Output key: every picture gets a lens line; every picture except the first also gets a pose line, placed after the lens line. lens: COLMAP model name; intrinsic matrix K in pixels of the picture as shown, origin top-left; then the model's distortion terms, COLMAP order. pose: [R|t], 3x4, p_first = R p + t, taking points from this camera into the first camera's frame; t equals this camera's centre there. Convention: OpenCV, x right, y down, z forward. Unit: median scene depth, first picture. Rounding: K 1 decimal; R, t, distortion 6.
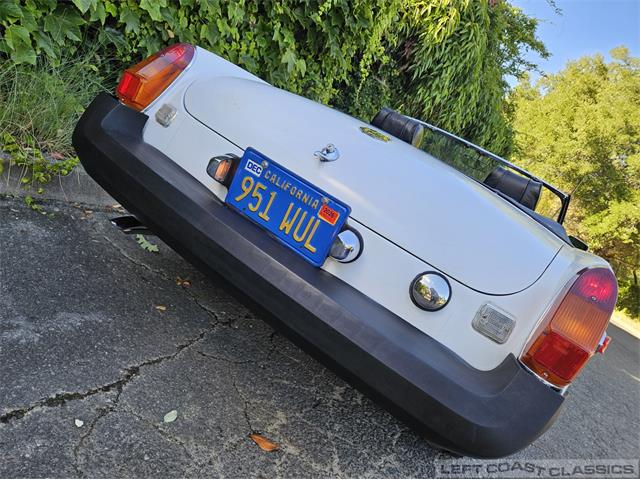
lens RADIAL K [[440.3, 0, 313.1], [0, 440.3, 241.2], [0, 0, 1]] dist [0.051483, -0.046058]
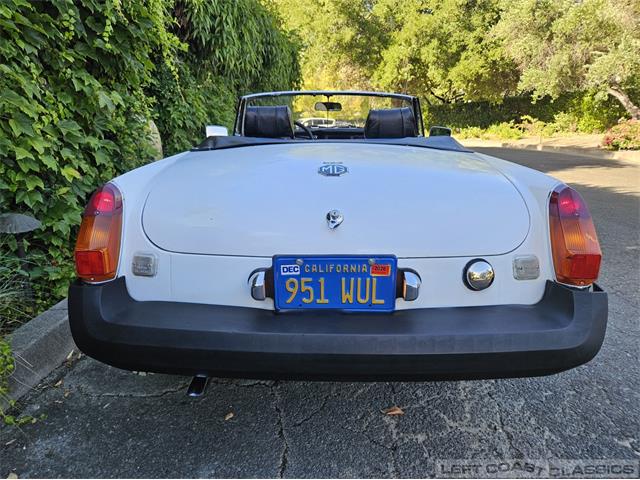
lens RADIAL K [[440.3, 0, 315.1], [0, 440.3, 238.5], [0, 0, 1]] dist [0.051483, -0.046058]
pose [[0.784819, -0.558958, 0.267628, -0.324392], [0.516808, 0.828634, 0.215117, -0.419232], [-0.342007, -0.030516, 0.939202, -0.004779]]
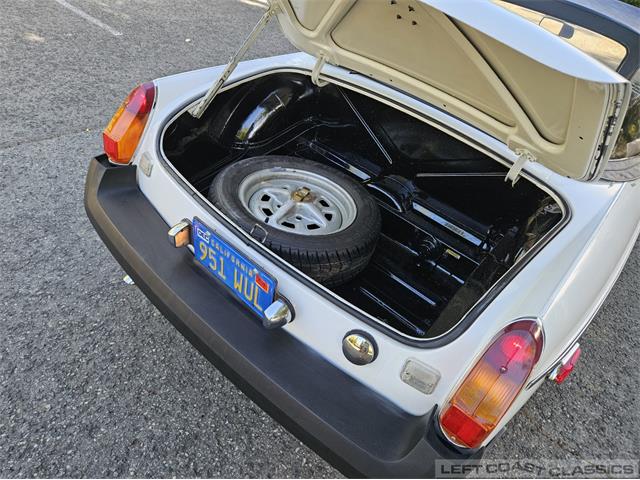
lens RADIAL K [[440.3, 0, 306.7], [0, 440.3, 230.6], [0, 0, 1]] dist [0.051483, -0.046058]
pose [[0.931290, -0.119103, -0.344257, 0.486137], [0.221976, 0.934861, 0.277059, -0.421973], [0.288834, -0.334439, 0.897065, 0.085666]]
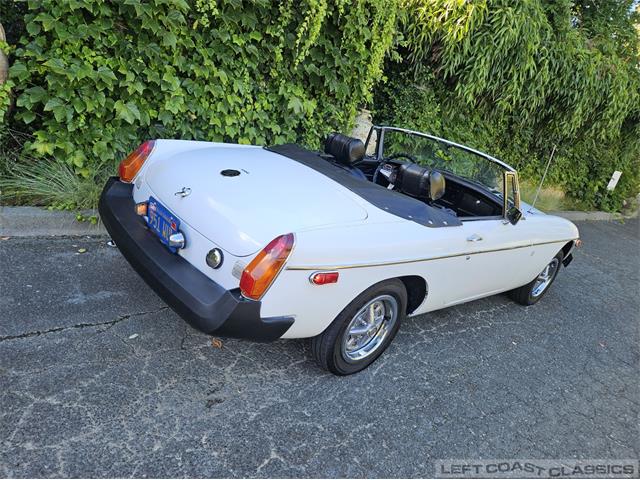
lens RADIAL K [[440.3, 0, 308.4], [0, 440.3, 236.7], [0, 0, 1]] dist [0.051483, -0.046058]
pose [[0.913092, -0.126888, -0.387507, 1.222424], [0.115436, 0.991911, -0.052794, 0.148398], [0.391072, 0.003474, 0.920354, -0.524462]]
